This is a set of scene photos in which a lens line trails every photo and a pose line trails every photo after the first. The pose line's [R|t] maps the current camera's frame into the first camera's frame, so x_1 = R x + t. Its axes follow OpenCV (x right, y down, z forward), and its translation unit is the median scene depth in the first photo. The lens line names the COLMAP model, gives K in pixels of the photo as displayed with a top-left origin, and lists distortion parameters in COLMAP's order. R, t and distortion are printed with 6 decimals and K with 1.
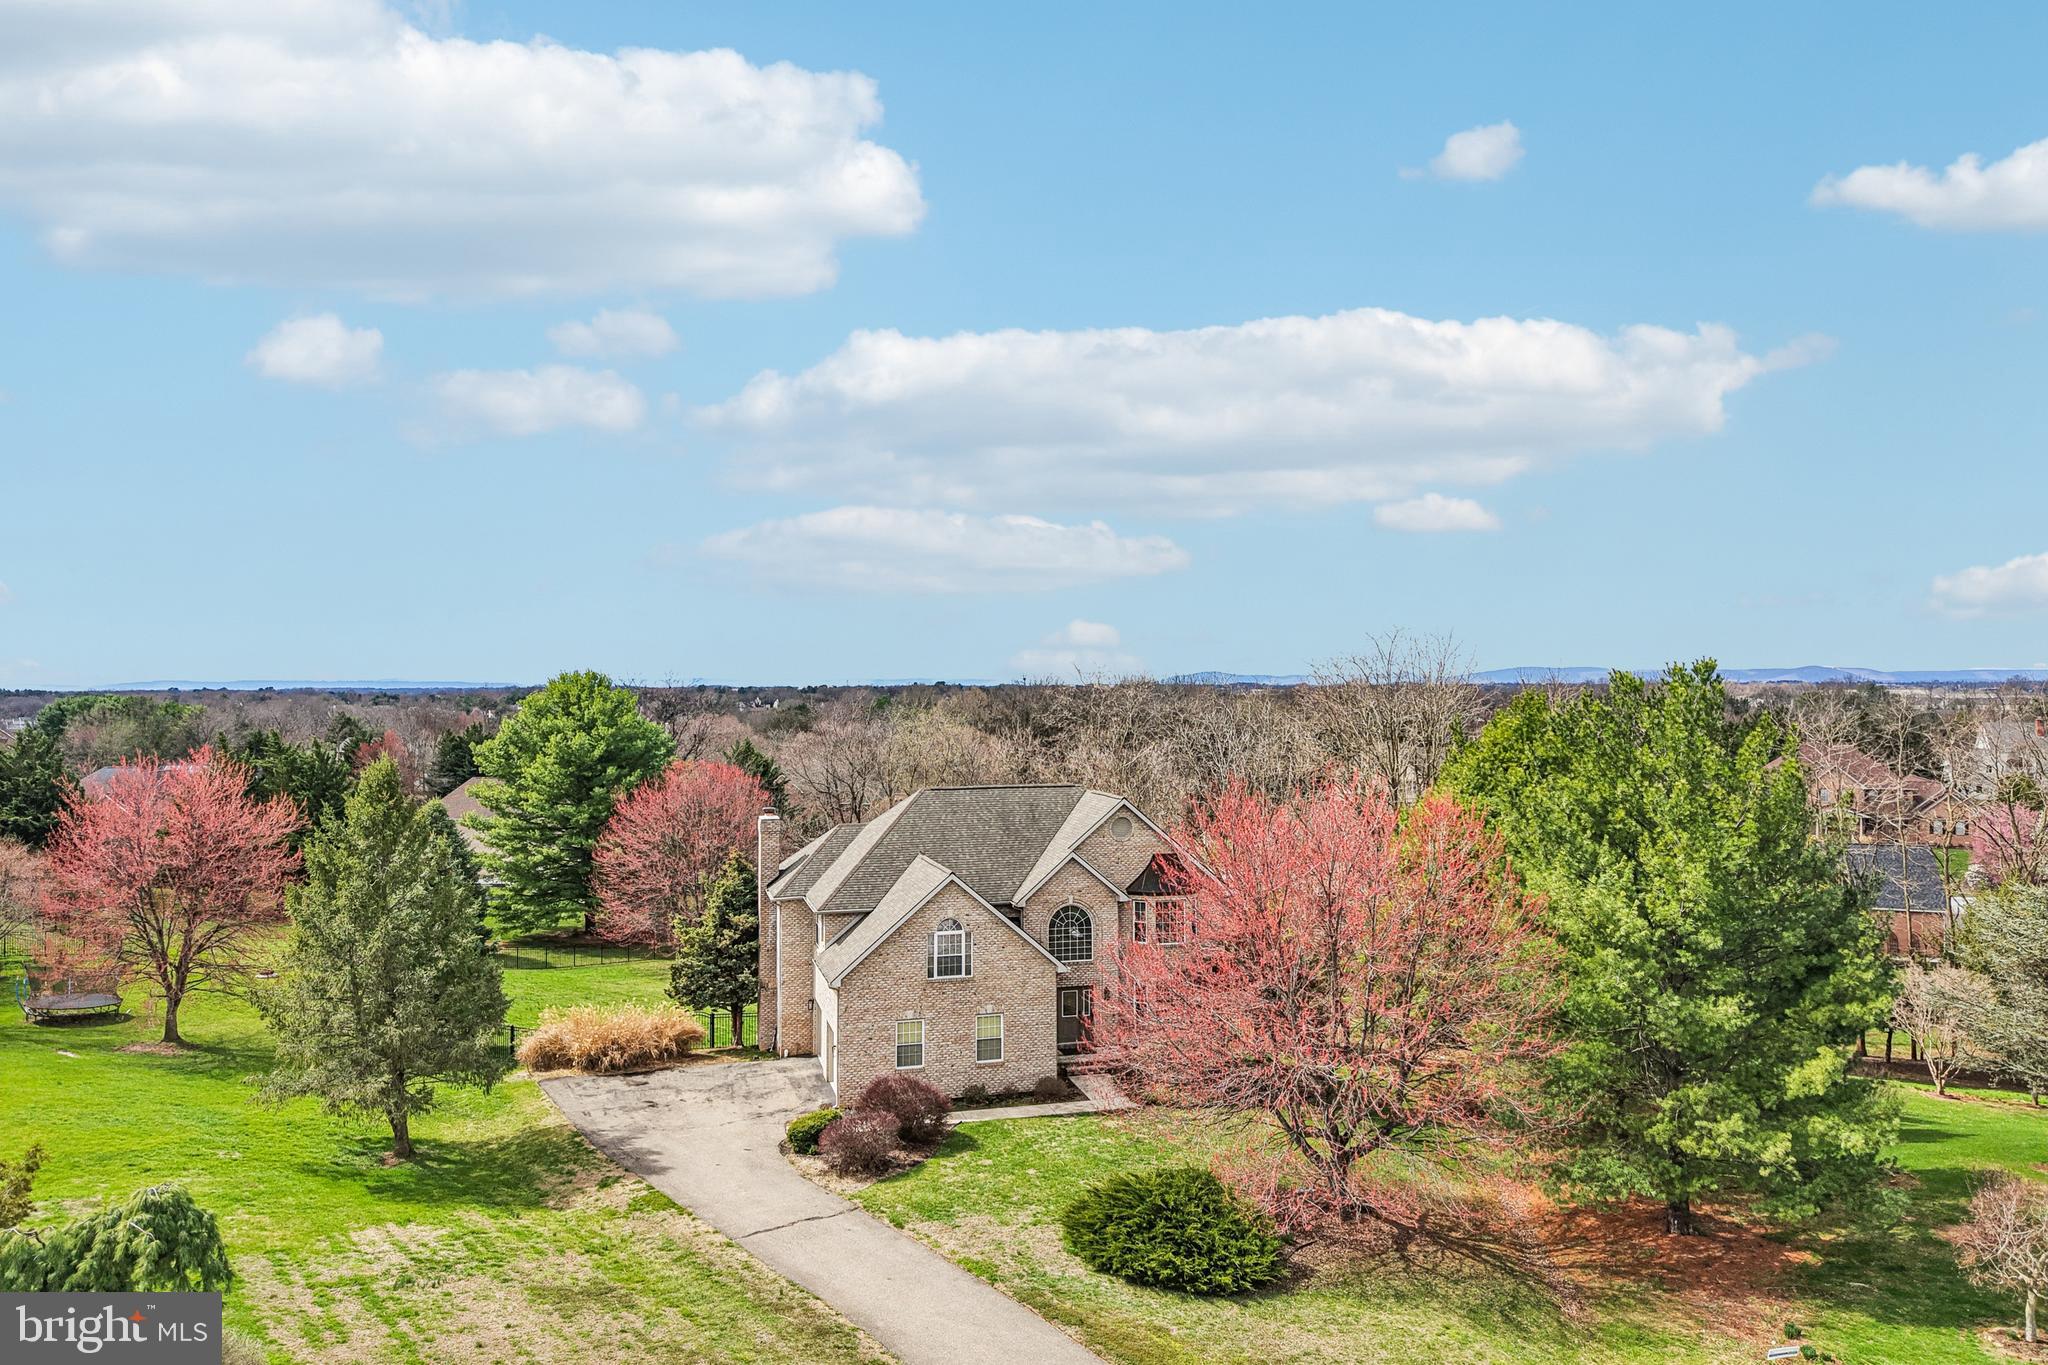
lens RADIAL K [[1369.6, 0, 1004.3], [0, 1369.6, 621.8], [0, 0, 1]] dist [0.001610, 0.002996]
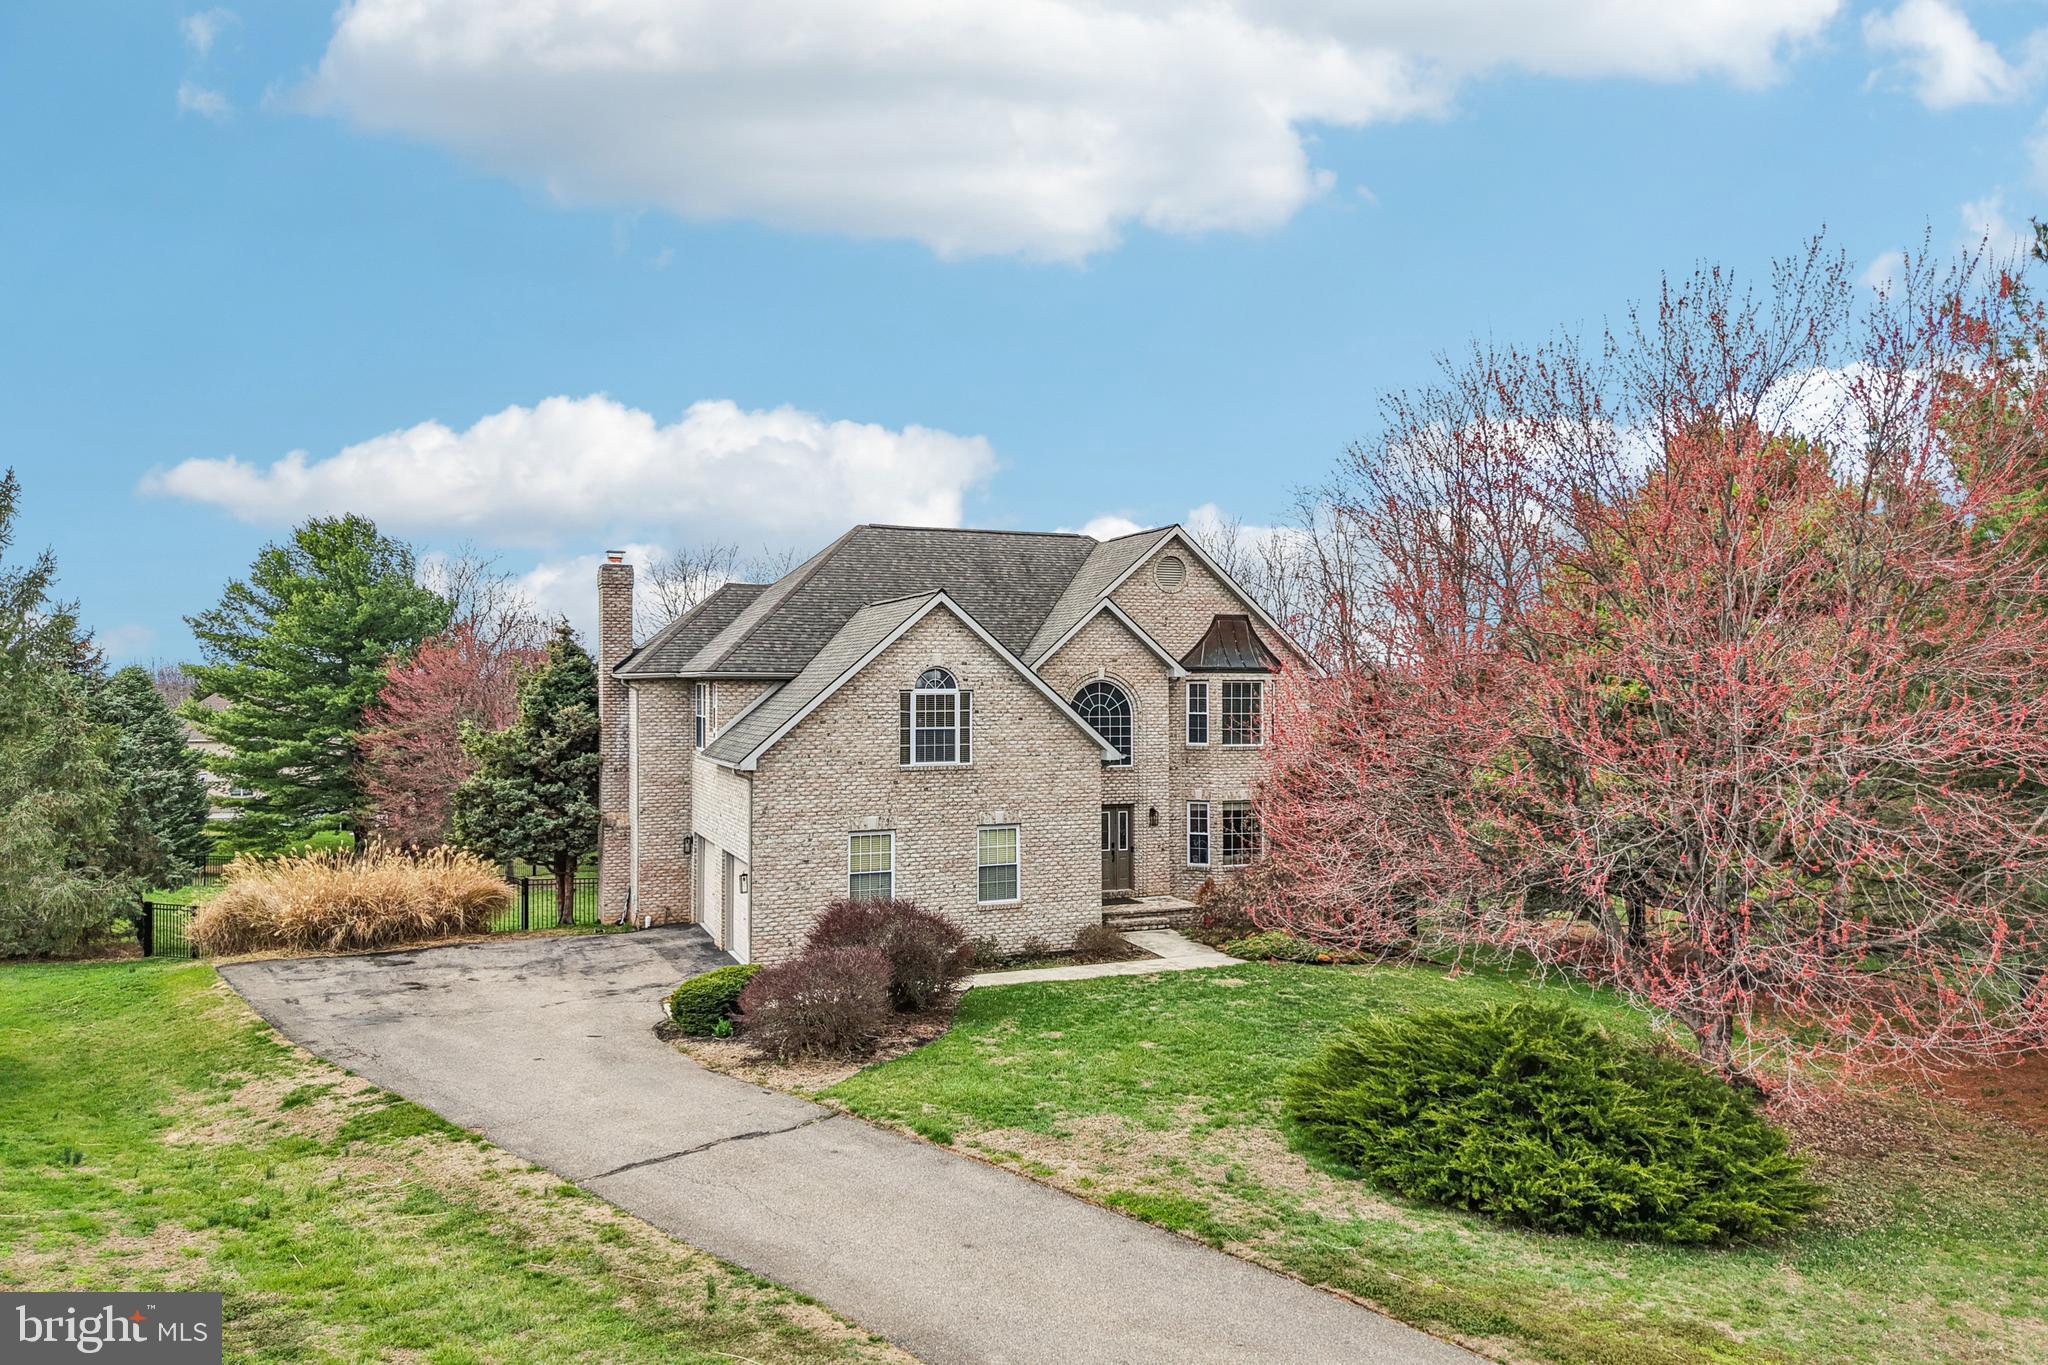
lens RADIAL K [[1362.2, 0, 1012.0], [0, 1362.2, 676.1], [0, 0, 1]] dist [0.040210, -0.049787]
pose [[0.991252, 0.004147, 0.131918, -0.085985], [-0.009445, 0.999173, 0.039557, 0.196955], [-0.131644, -0.040457, 0.990471, 0.402838]]
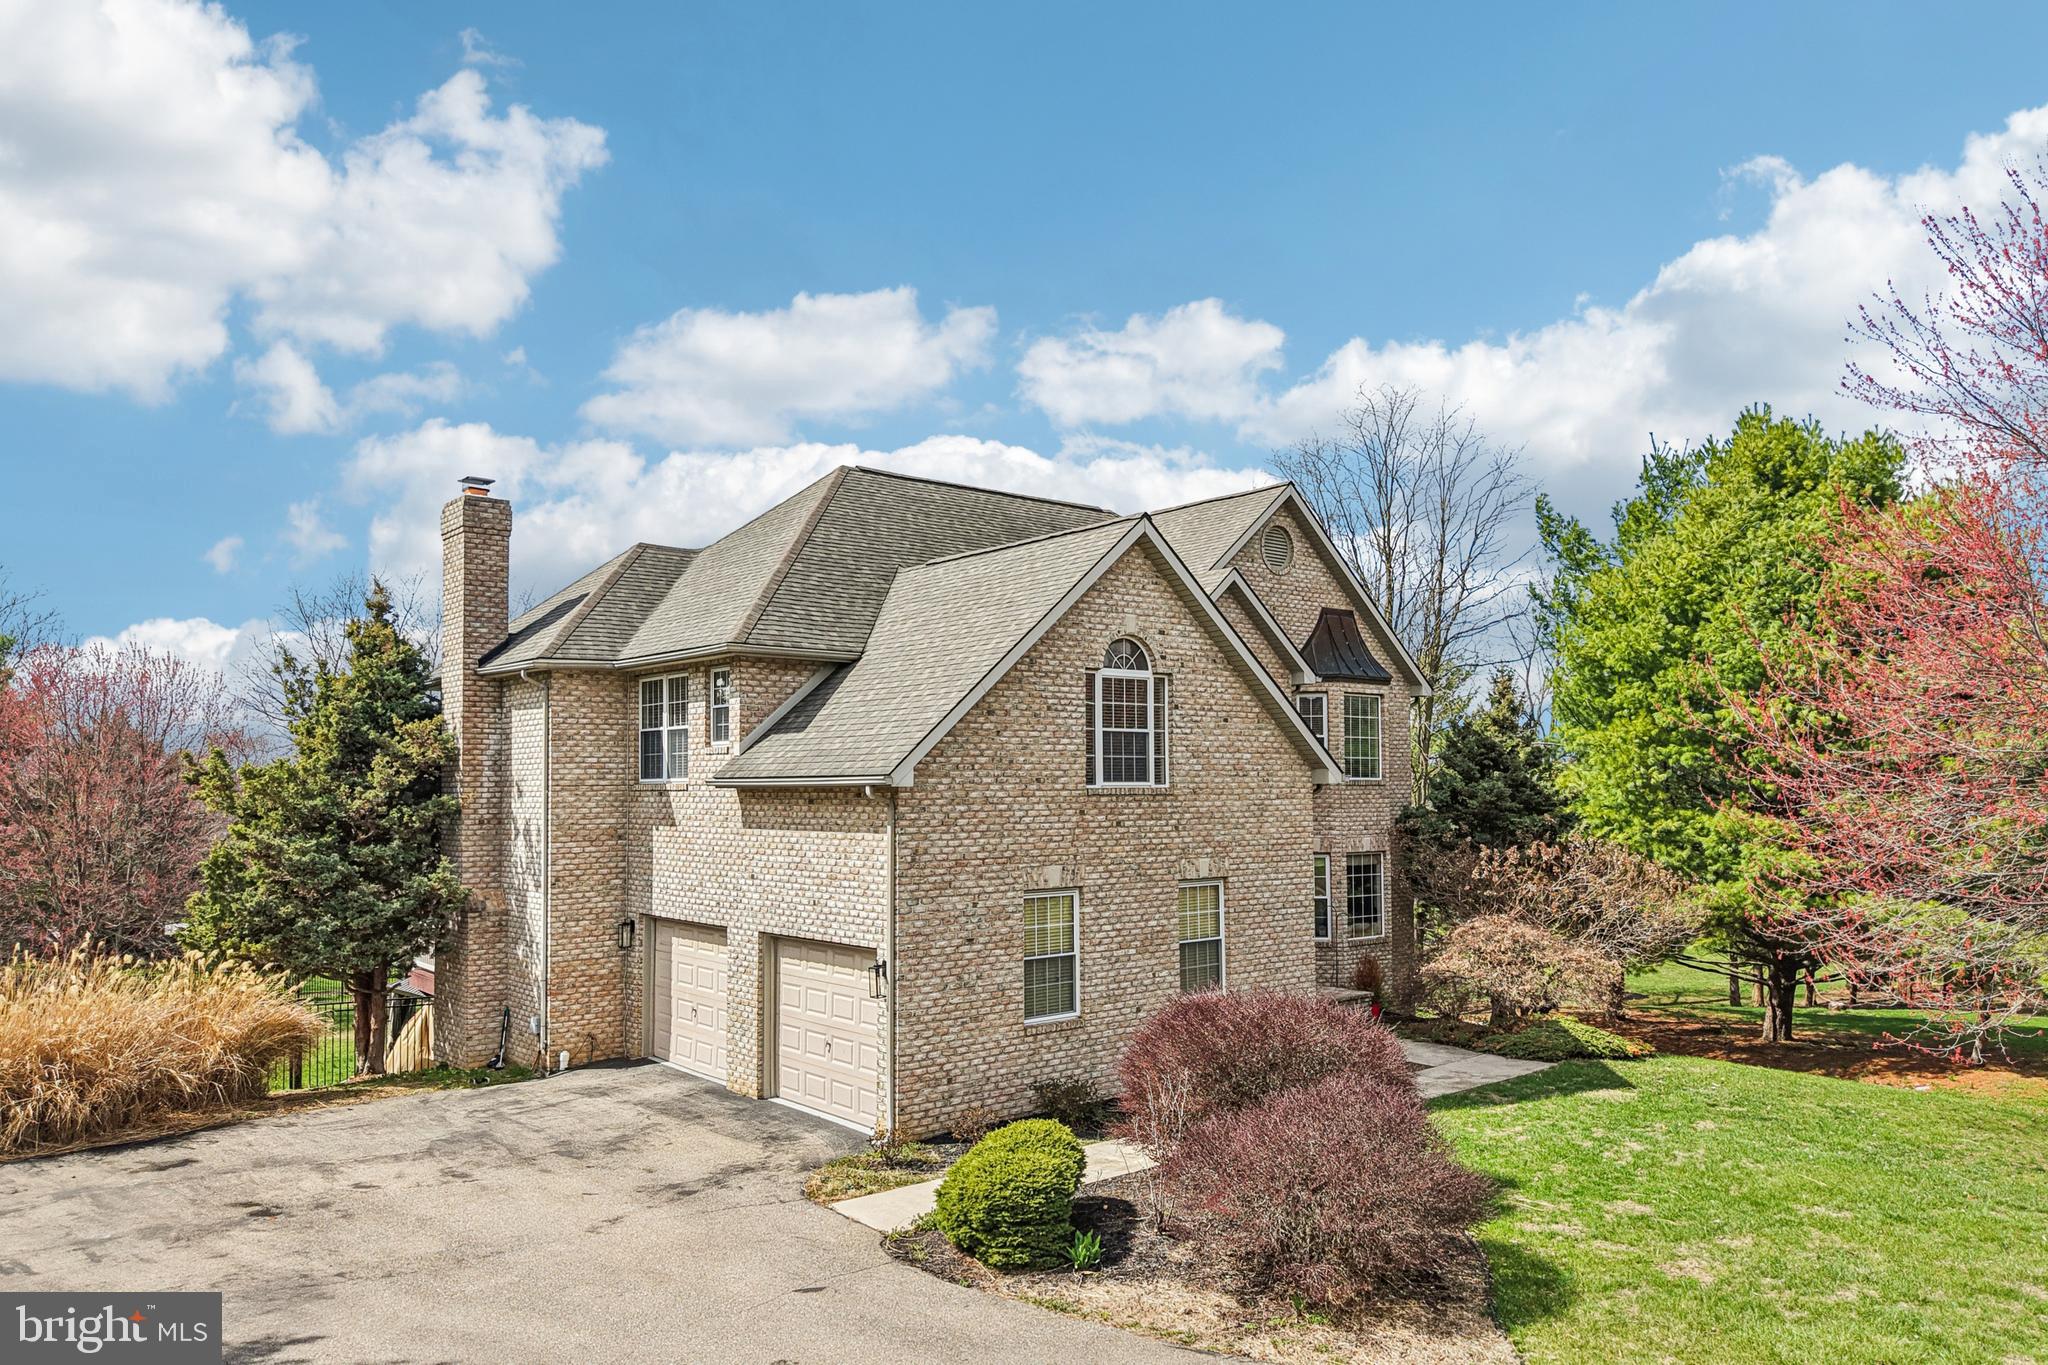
lens RADIAL K [[1408.0, 0, 1011.3], [0, 1408.0, 709.7], [0, 0, 1]] dist [0.044910, -0.067281]
pose [[0.908867, 0.021213, 0.416547, -0.238241], [-0.017438, 0.999765, -0.012865, 0.244053], [-0.416722, 0.004429, 0.909023, 0.649311]]
